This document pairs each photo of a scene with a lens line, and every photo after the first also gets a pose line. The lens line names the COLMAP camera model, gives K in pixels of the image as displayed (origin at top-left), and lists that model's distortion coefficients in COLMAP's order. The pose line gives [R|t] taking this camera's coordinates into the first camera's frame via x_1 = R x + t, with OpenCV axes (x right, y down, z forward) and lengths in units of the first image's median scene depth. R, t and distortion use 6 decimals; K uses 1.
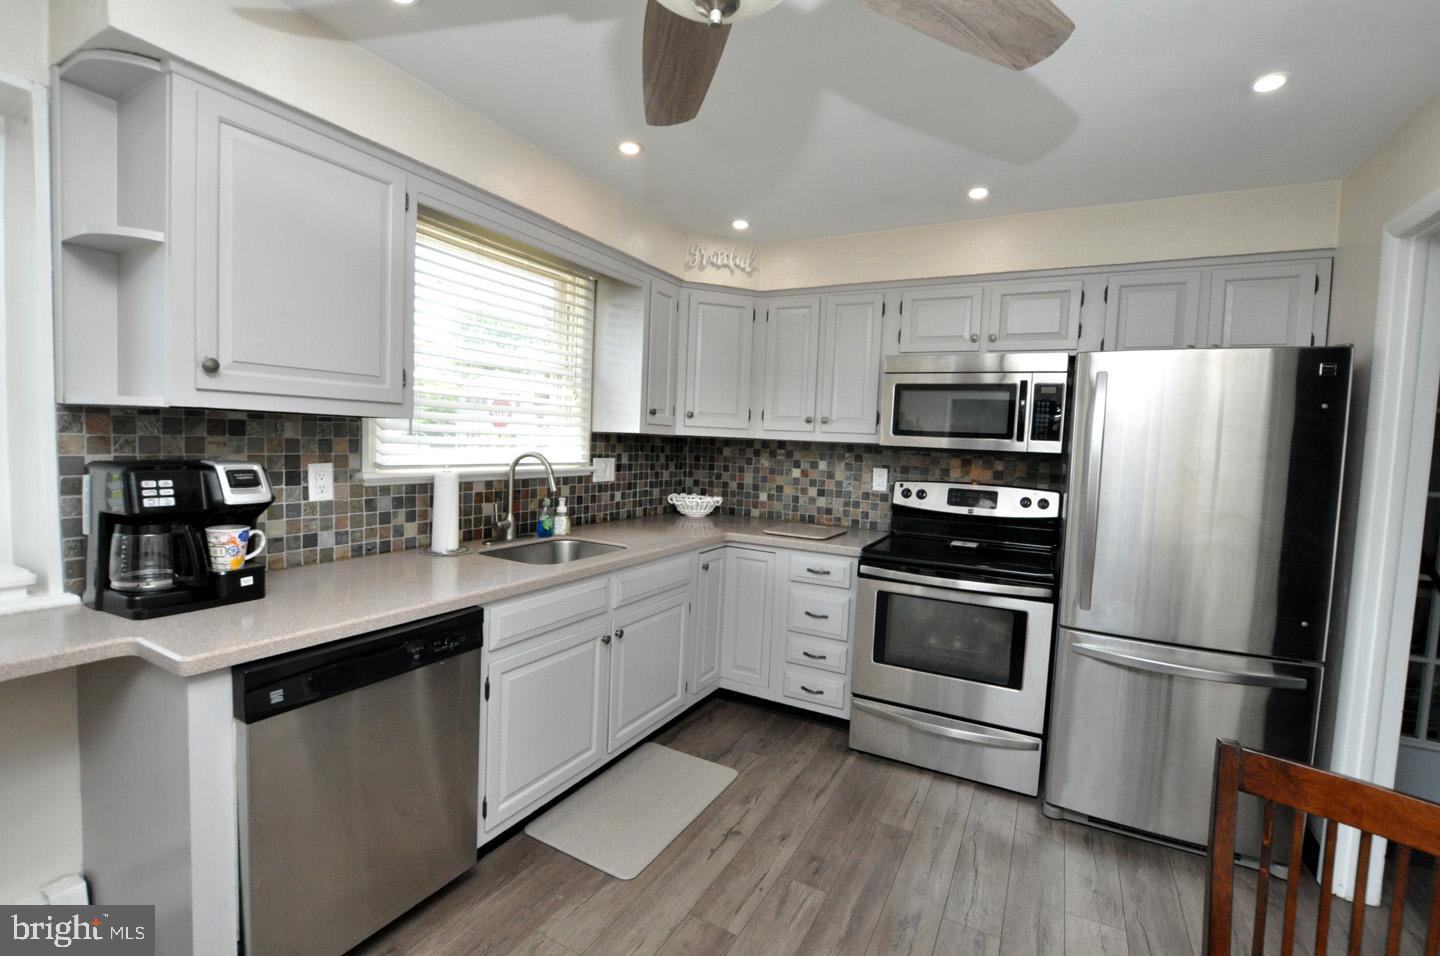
lens RADIAL K [[643.9, 0, 726.4], [0, 643.9, 483.4], [0, 0, 1]] dist [-0.013035, 0.000016]
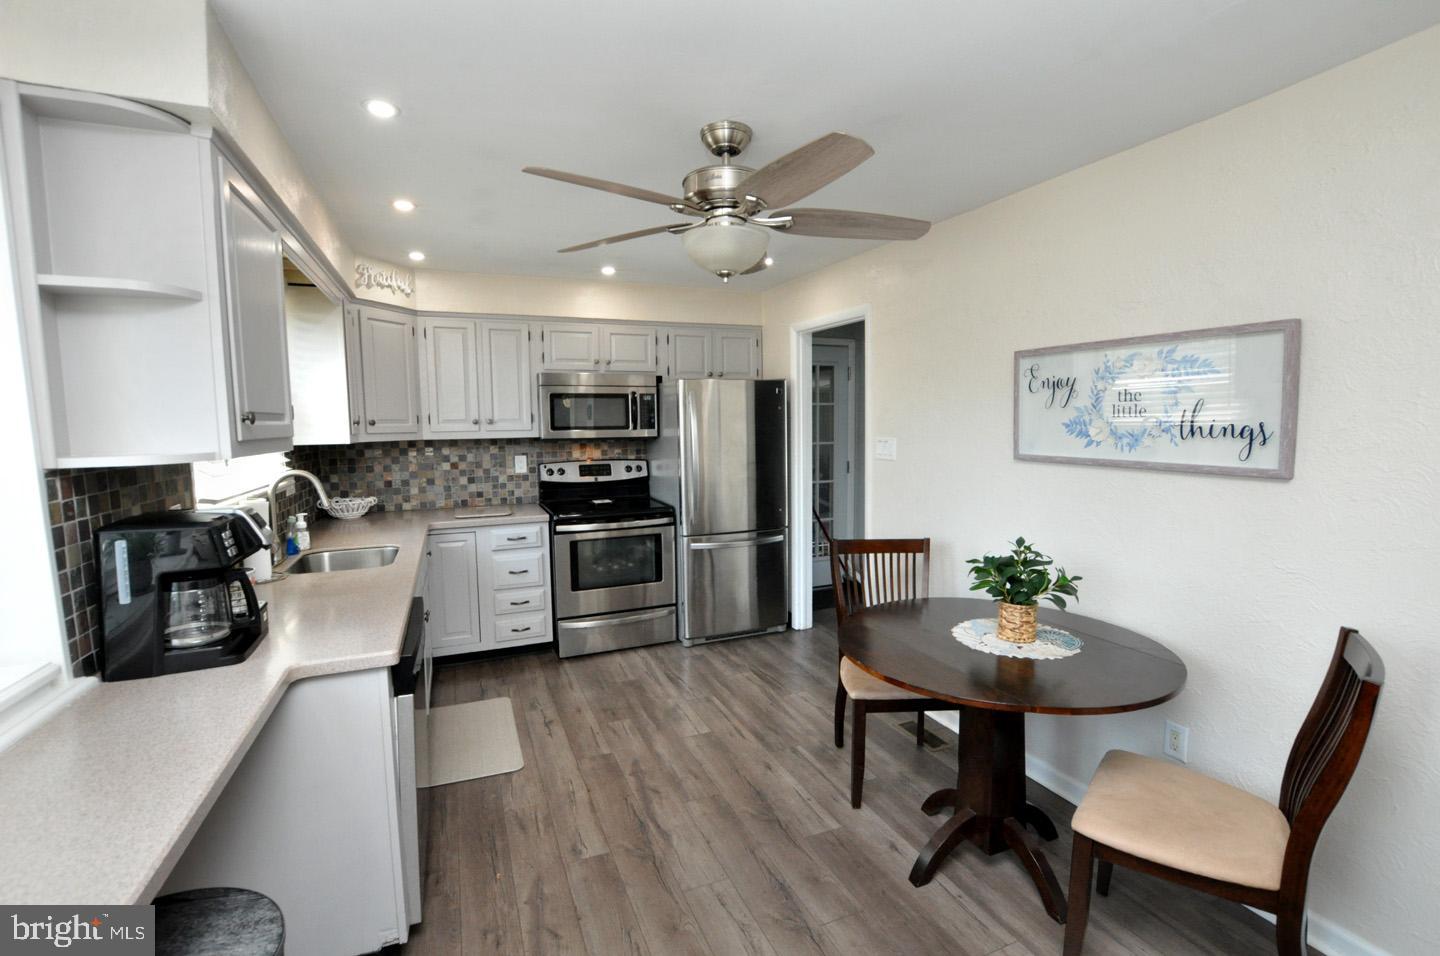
lens RADIAL K [[686.4, 0, 707.2], [0, 686.4, 485.2], [0, 0, 1]] dist [0.005842, 0.000215]
pose [[0.626155, -0.126018, 0.769448, -0.652585], [0.092313, 0.991893, 0.087328, -0.055204], [-0.774215, 0.016349, 0.632712, -0.177642]]
